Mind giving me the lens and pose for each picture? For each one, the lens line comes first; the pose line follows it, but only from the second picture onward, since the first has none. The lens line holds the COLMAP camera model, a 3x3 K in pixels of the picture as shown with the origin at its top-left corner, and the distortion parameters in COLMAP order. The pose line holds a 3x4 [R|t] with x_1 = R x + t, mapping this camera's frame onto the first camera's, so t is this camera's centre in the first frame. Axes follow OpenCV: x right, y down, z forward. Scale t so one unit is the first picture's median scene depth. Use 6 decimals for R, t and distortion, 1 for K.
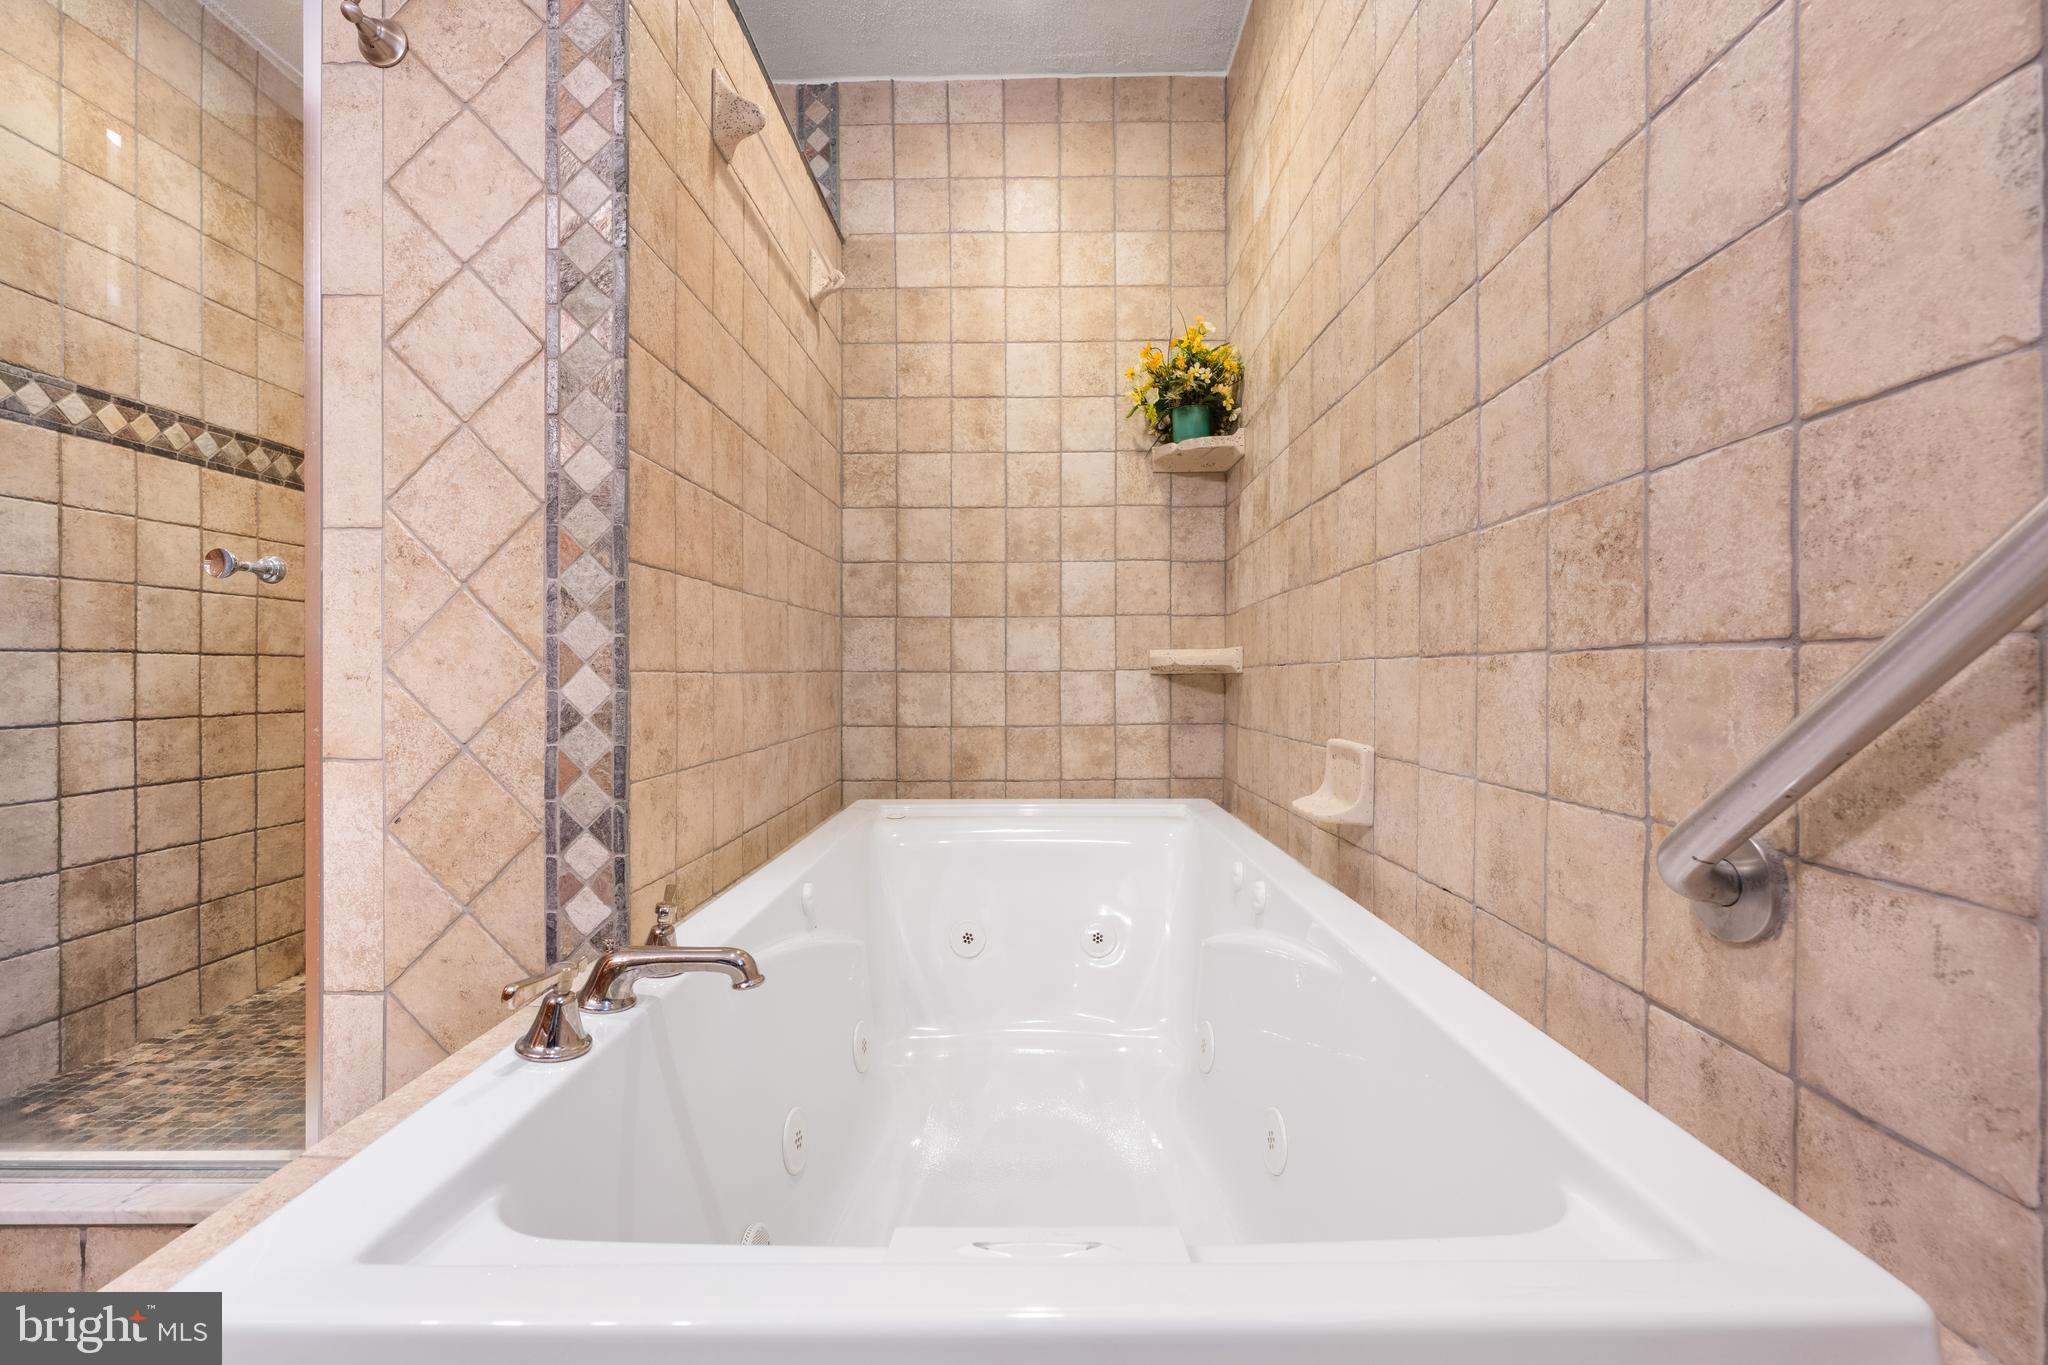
lens RADIAL K [[870.0, 0, 1022.3], [0, 870.0, 672.6], [0, 0, 1]] dist [0.004595, -0.000234]
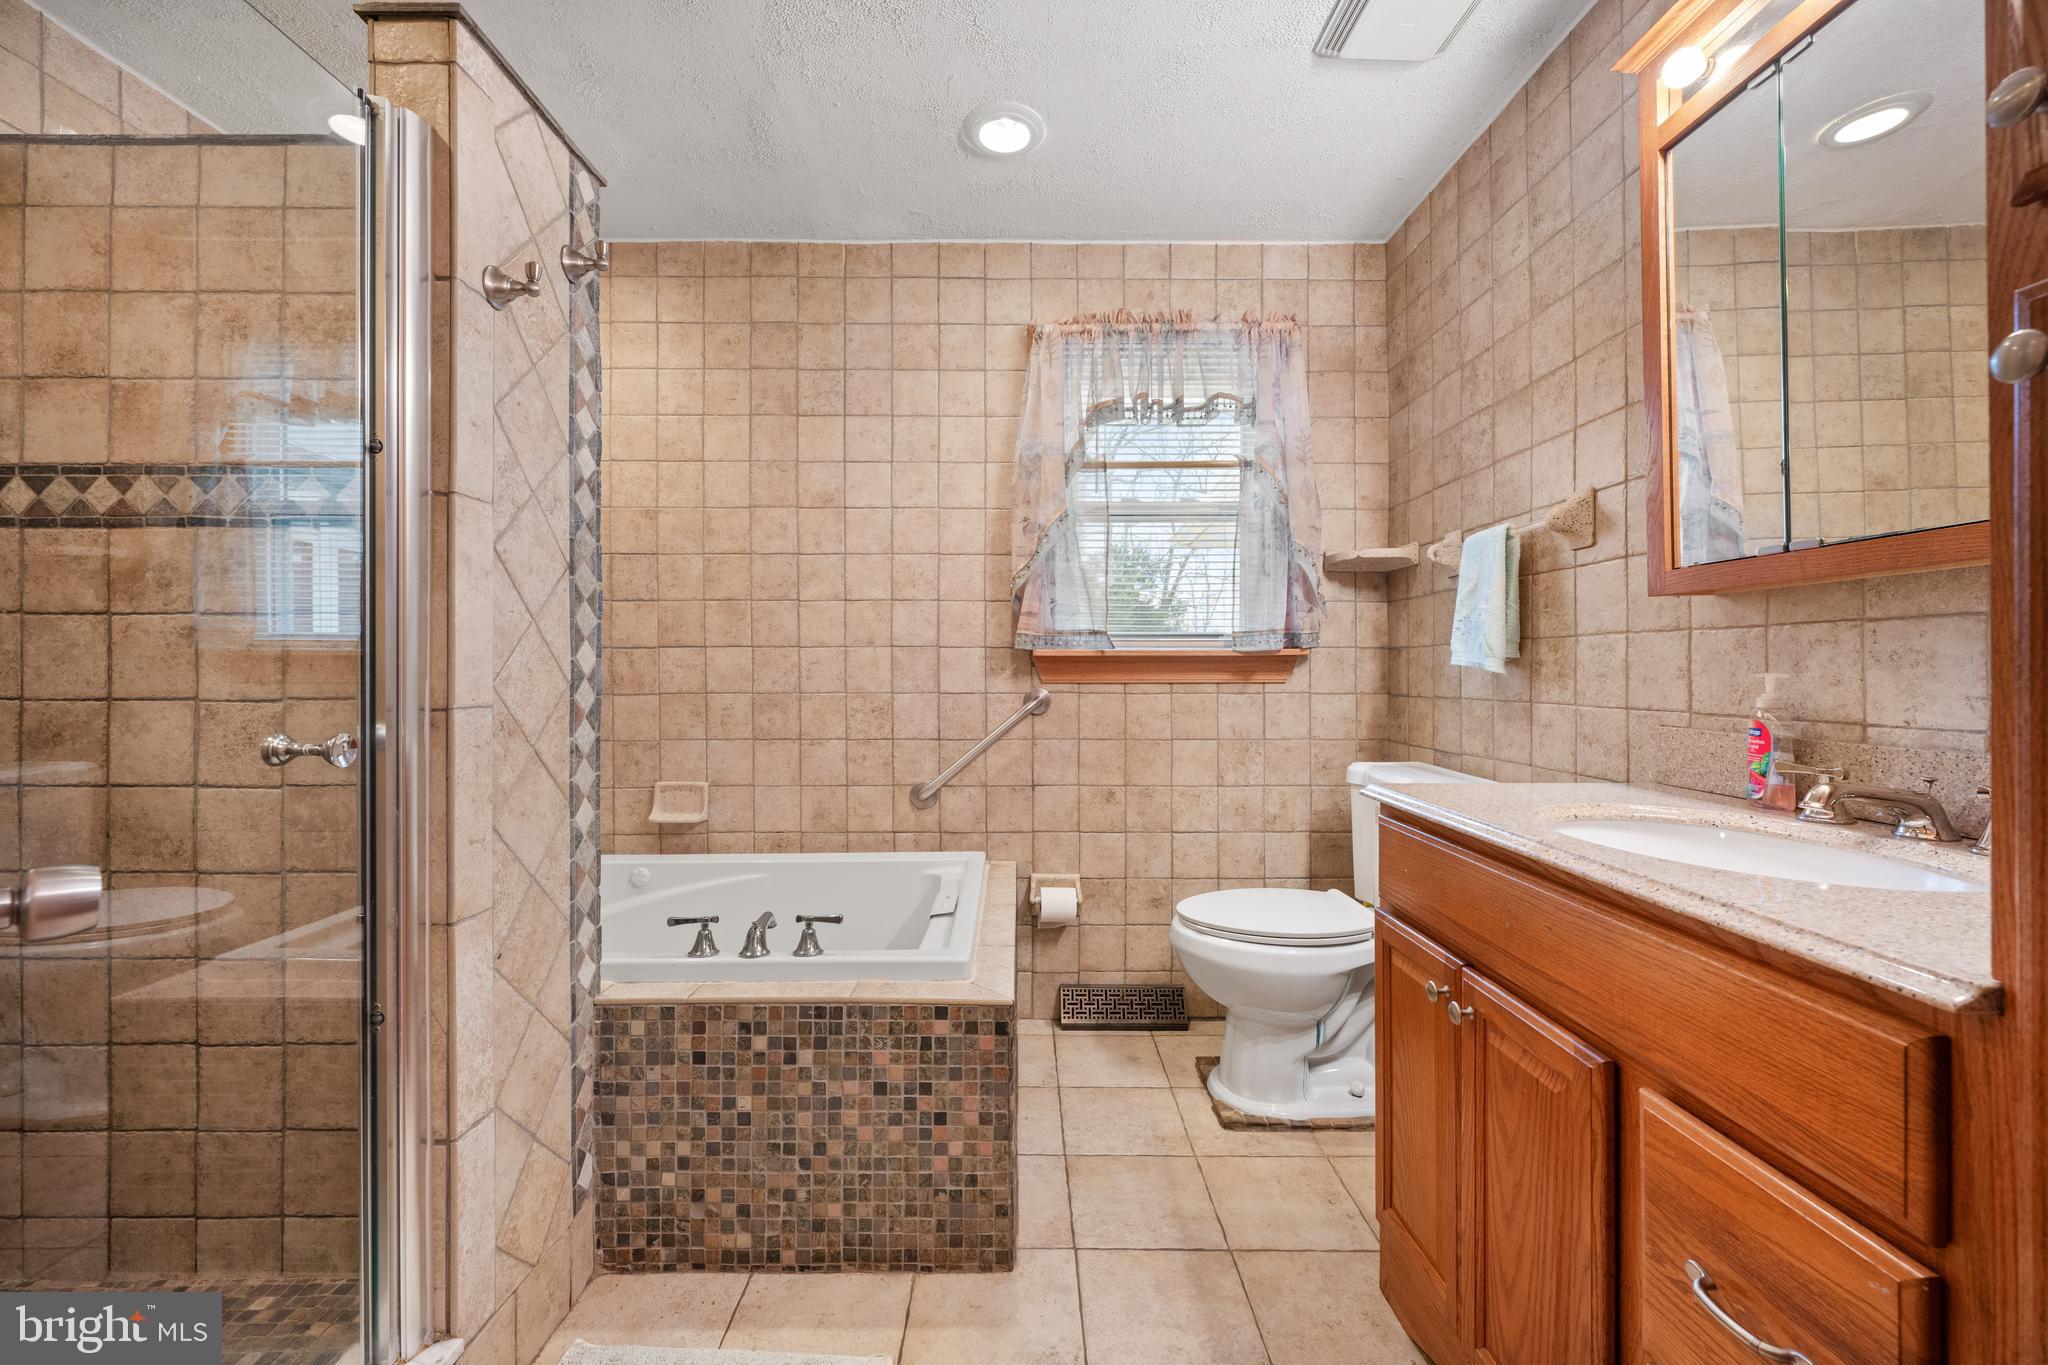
lens RADIAL K [[818.5, 0, 1019.8], [0, 818.5, 671.7], [0, 0, 1]] dist [-0.001941, 0.000185]
pose [[-0.011959, -0.002401, 0.999926, -2.355377], [0.002016, 0.999995, 0.002425, -0.275046], [-0.999926, 0.002045, -0.011954, 0.411558]]
